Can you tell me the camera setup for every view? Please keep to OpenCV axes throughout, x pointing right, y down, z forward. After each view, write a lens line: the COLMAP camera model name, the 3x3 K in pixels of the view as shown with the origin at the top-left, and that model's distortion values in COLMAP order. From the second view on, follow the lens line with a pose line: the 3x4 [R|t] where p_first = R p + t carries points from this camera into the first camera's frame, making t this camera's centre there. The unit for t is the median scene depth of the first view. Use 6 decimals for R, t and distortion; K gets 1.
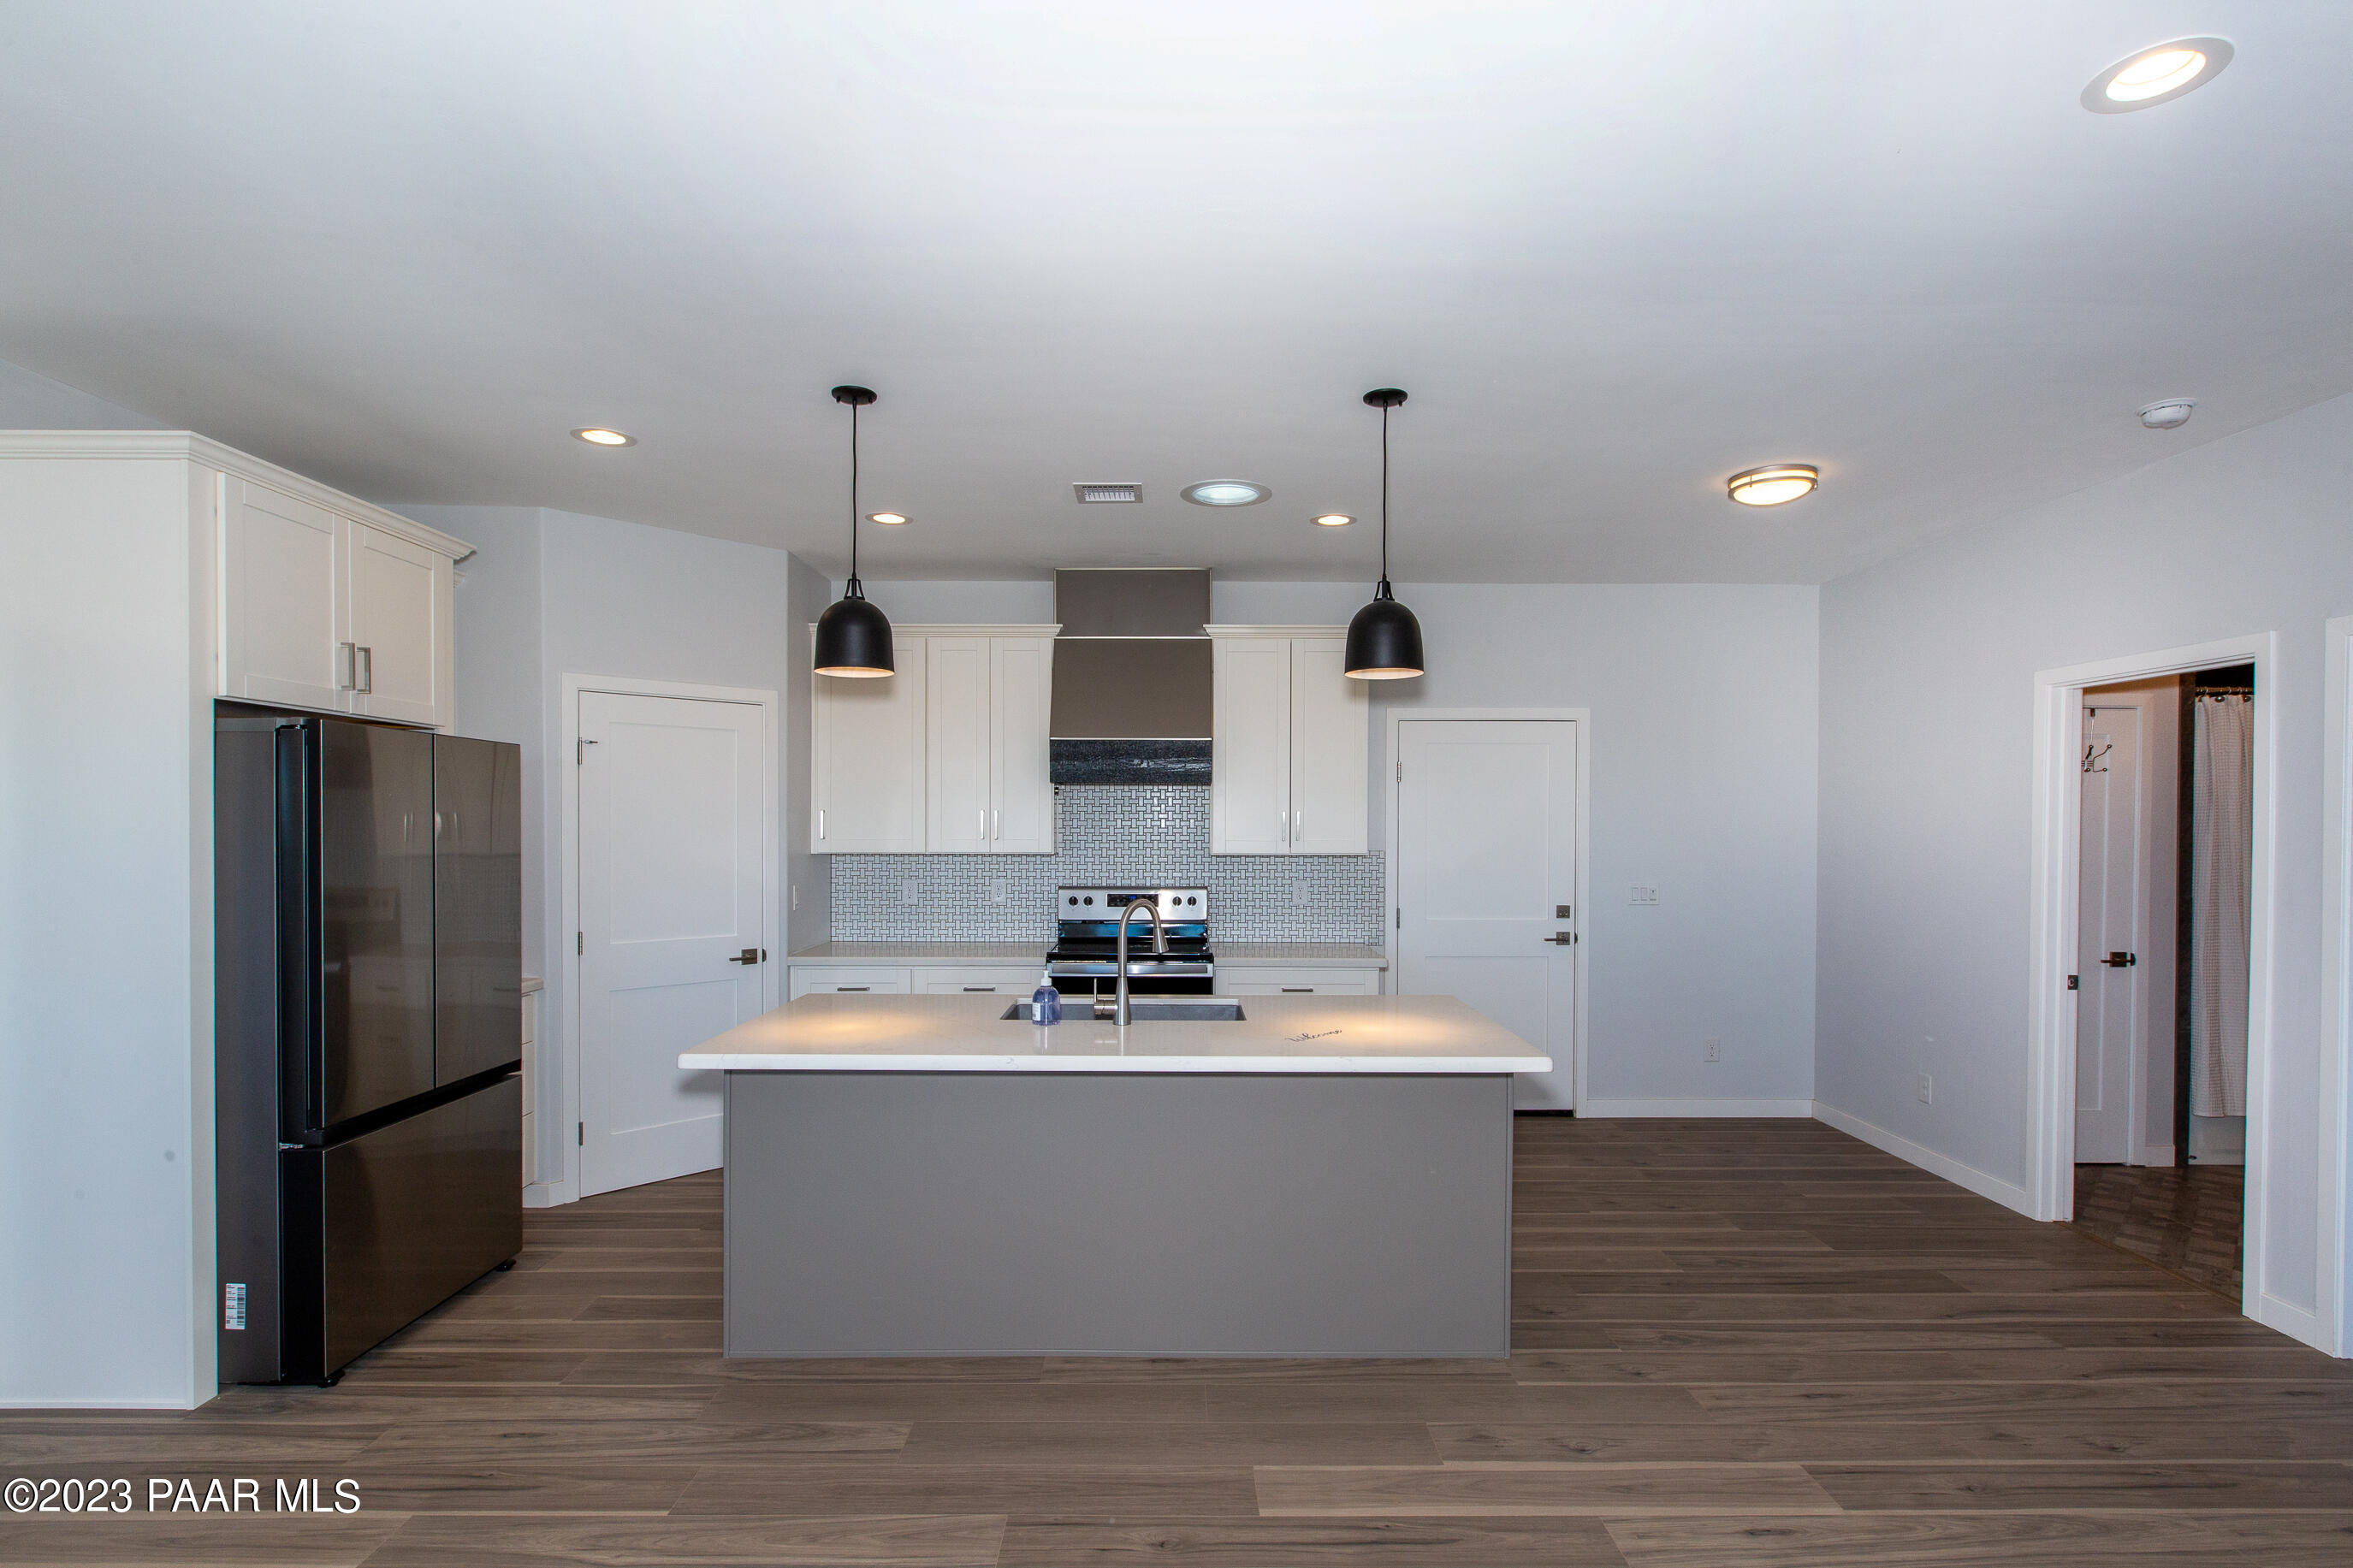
lens RADIAL K [[1083.3, 0, 1097.8], [0, 1083.3, 842.2], [0, 0, 1]] dist [-0.002649, -0.000278]
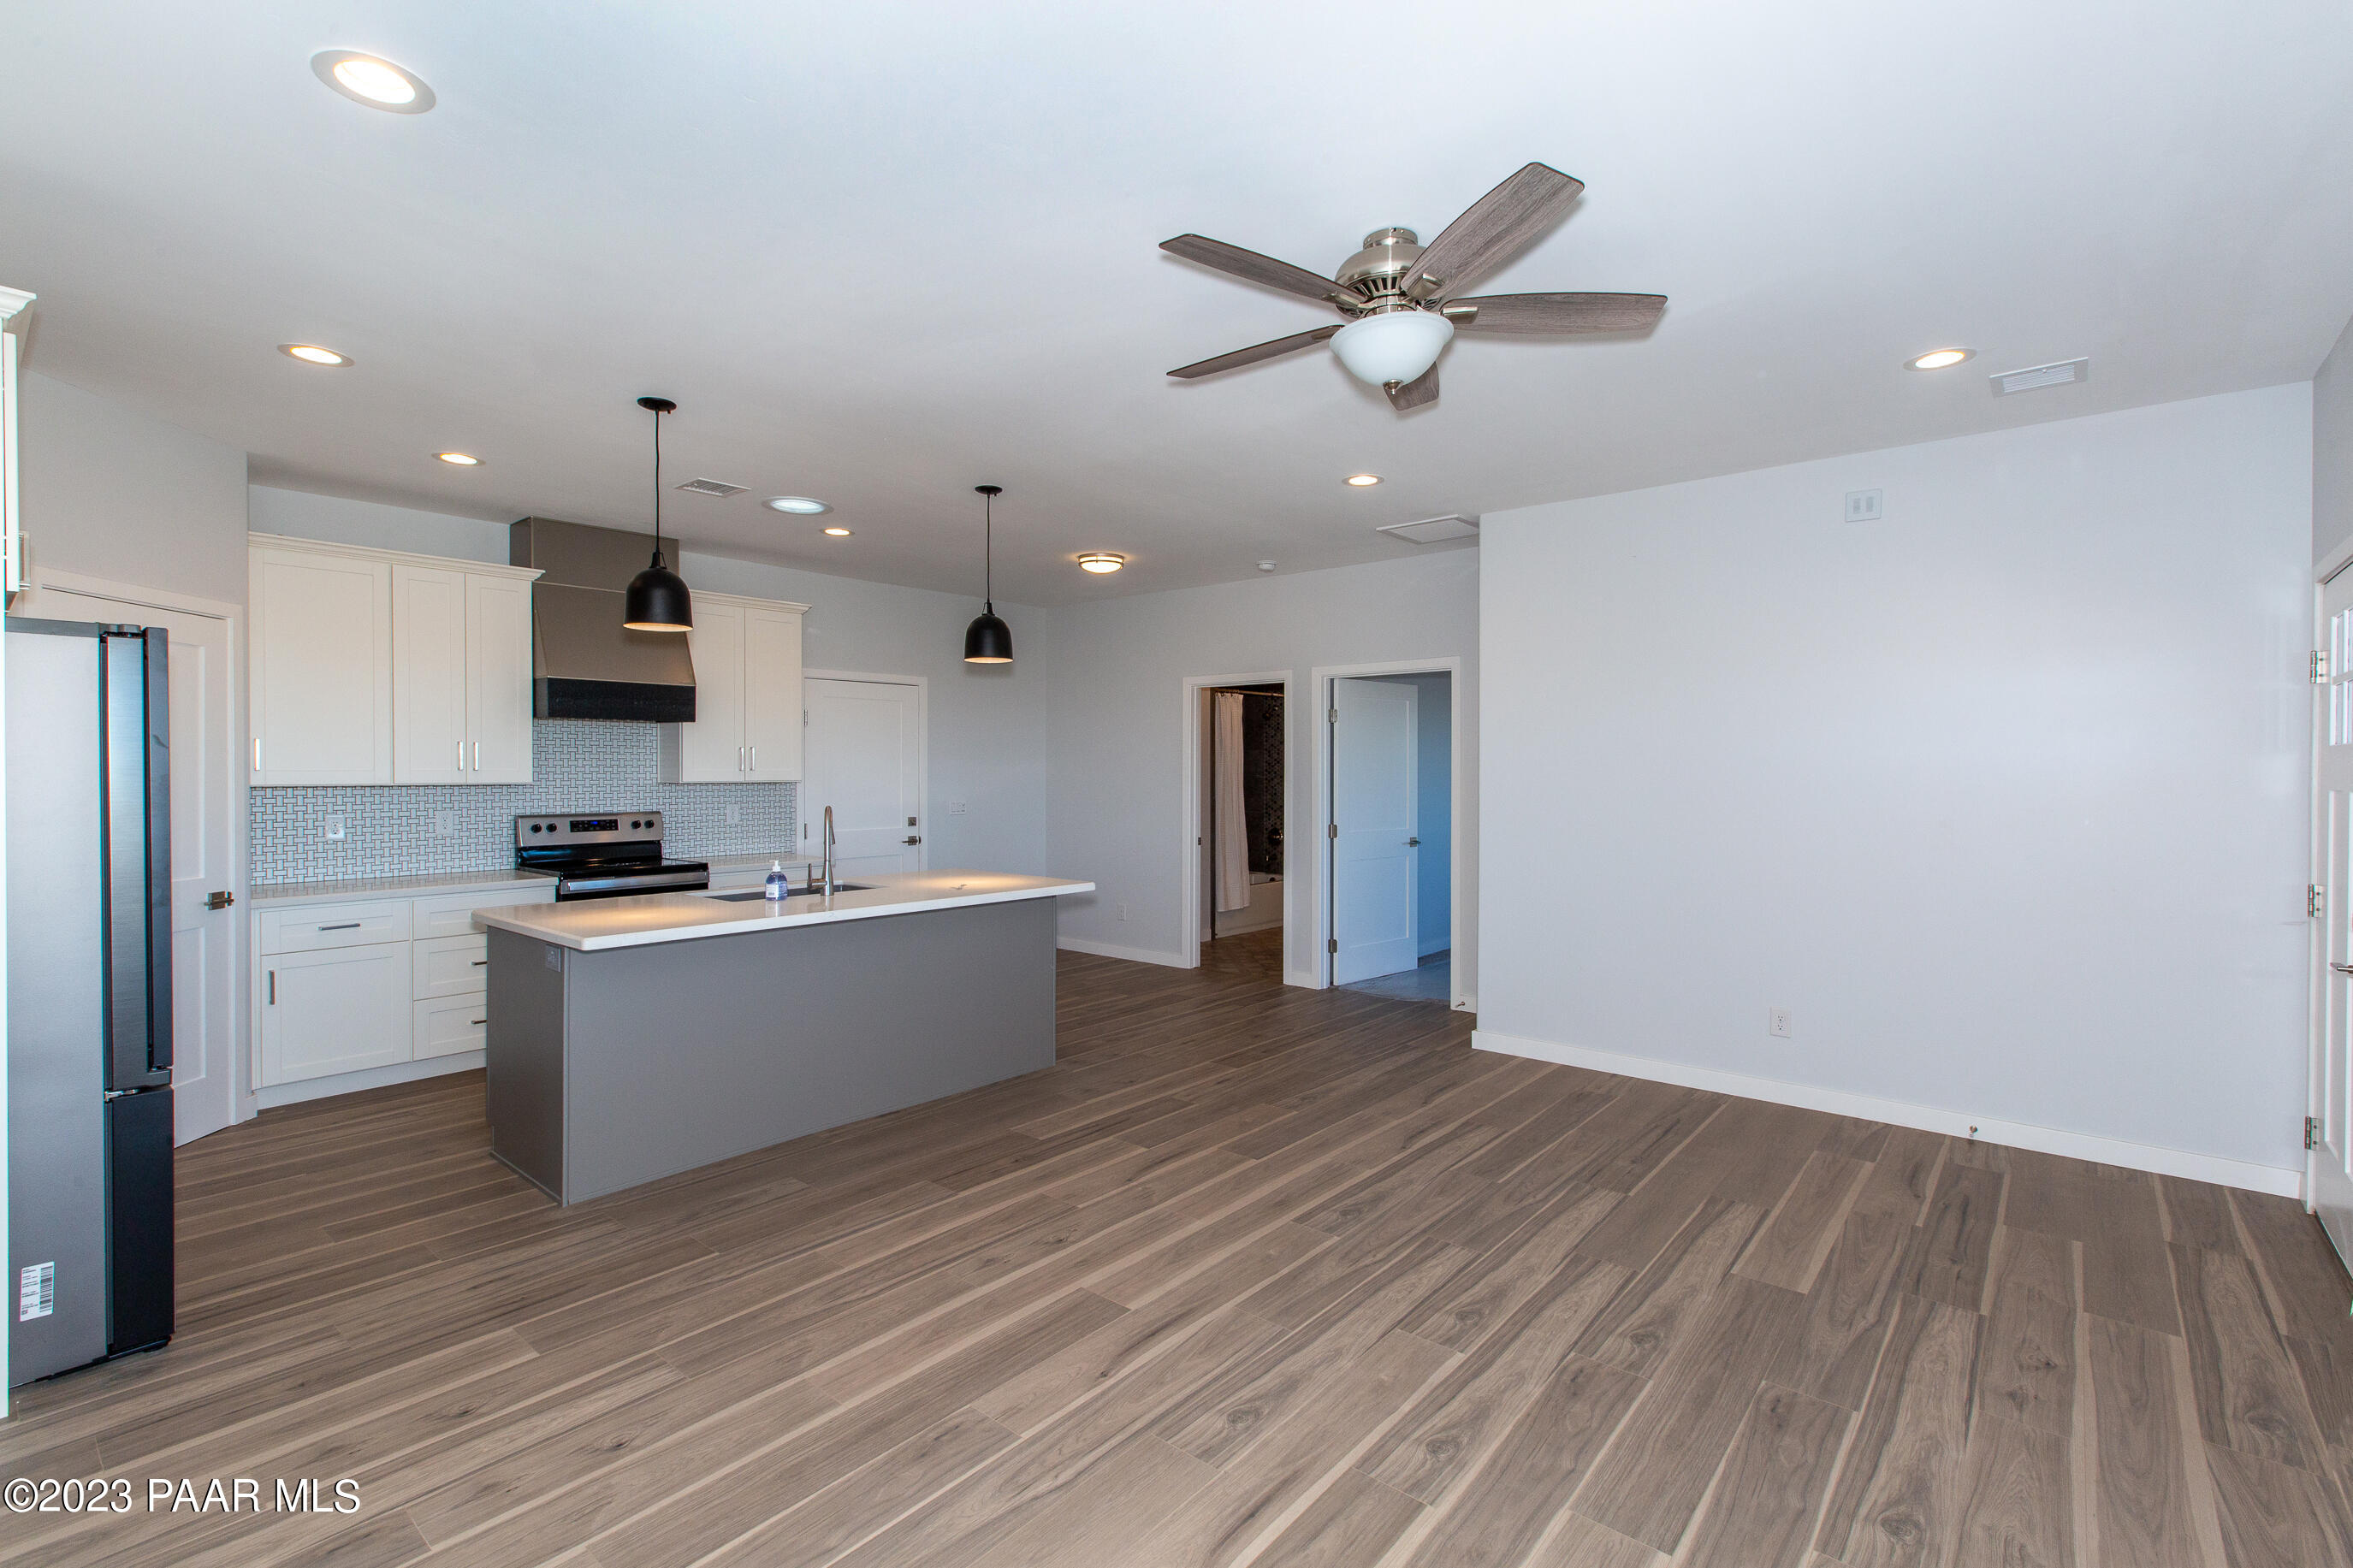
lens RADIAL K [[1031.3, 0, 1063.3], [0, 1031.3, 784.6], [0, 0, 1]] dist [0.002588, 0.000028]
pose [[0.708656, -0.011562, 0.705459, -0.639274], [0.011884, 0.999919, 0.004450, 0.021978], [-0.705454, 0.005230, 0.708736, -0.141880]]
